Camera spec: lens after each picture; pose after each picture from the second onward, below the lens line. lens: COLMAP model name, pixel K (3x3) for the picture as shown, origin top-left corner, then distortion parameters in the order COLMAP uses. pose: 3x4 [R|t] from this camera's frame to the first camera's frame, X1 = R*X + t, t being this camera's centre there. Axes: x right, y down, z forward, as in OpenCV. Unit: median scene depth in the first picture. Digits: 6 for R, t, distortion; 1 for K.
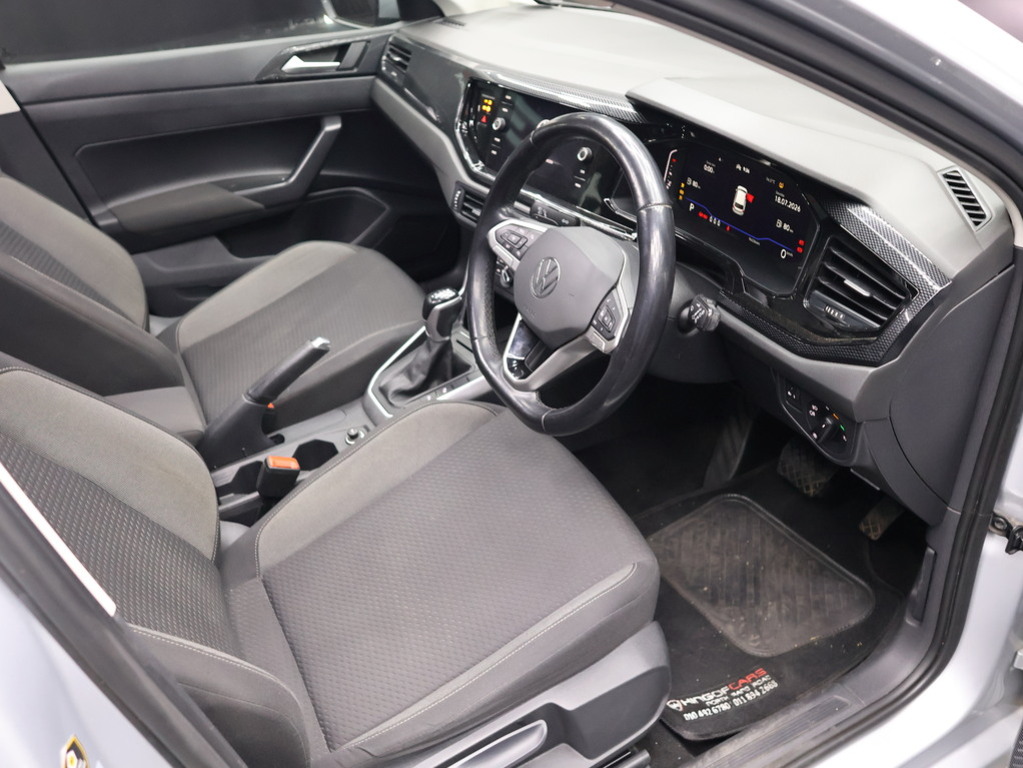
lens RADIAL K [[868.2, 0, 511.5], [0, 868.2, 384.0], [0, 0, 1]] dist [0.007118, -0.014813]
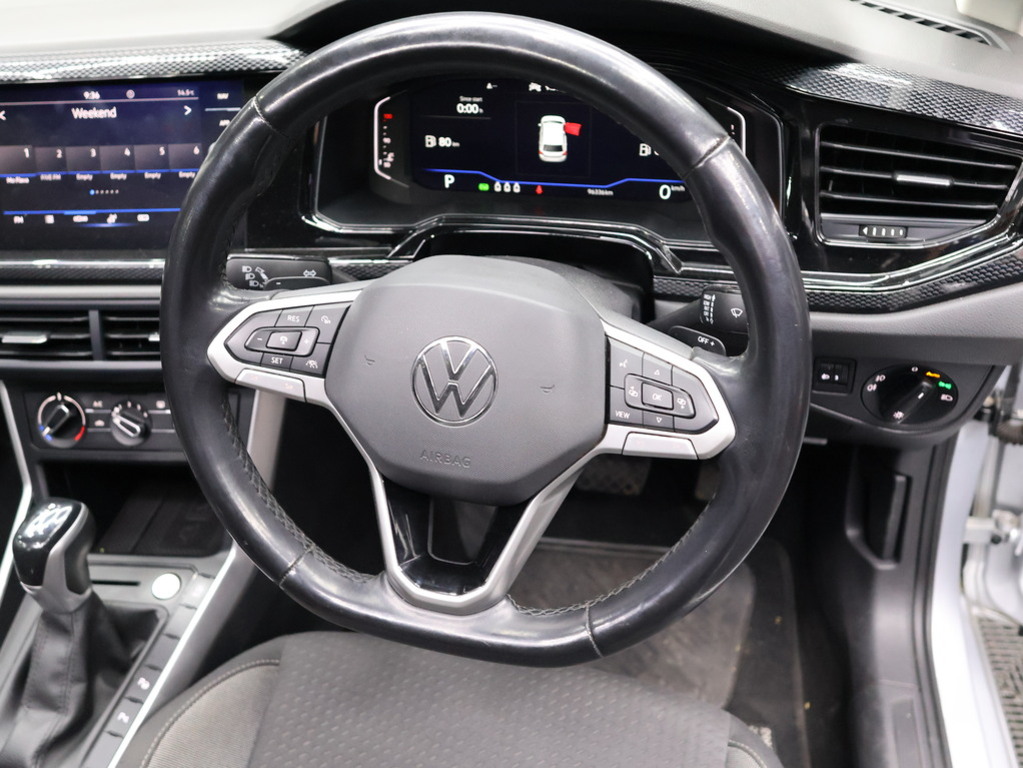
lens RADIAL K [[868.2, 0, 511.5], [0, 868.2, 384.0], [0, 0, 1]] dist [0.007118, -0.014813]
pose [[0.661535, -0.431400, 0.613405, -0.206059], [0.429884, 0.888382, 0.161174, -0.165057], [-0.614469, 0.157071, 0.773147, 0.556152]]
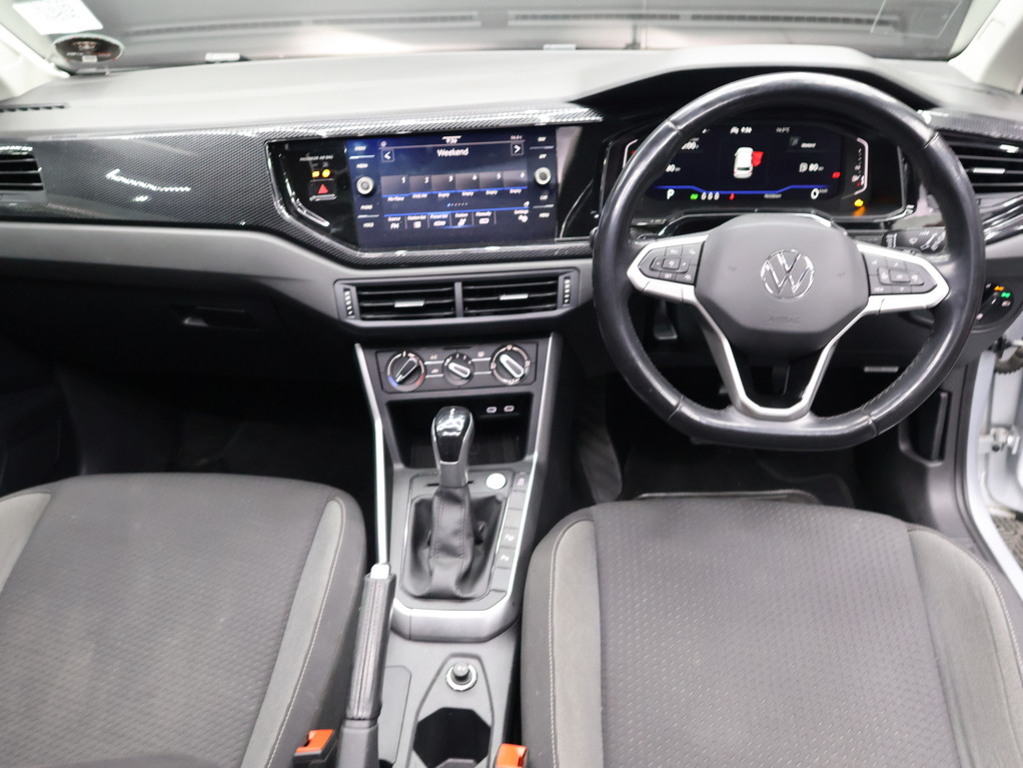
lens RADIAL K [[868.2, 0, 511.5], [0, 868.2, 384.0], [0, 0, 1]] dist [0.007118, -0.014813]
pose [[0.536120, -0.389537, 0.748890, -0.681266], [0.469020, 0.875078, 0.119410, -0.227698], [-0.701851, 0.287226, 0.651848, 0.608695]]
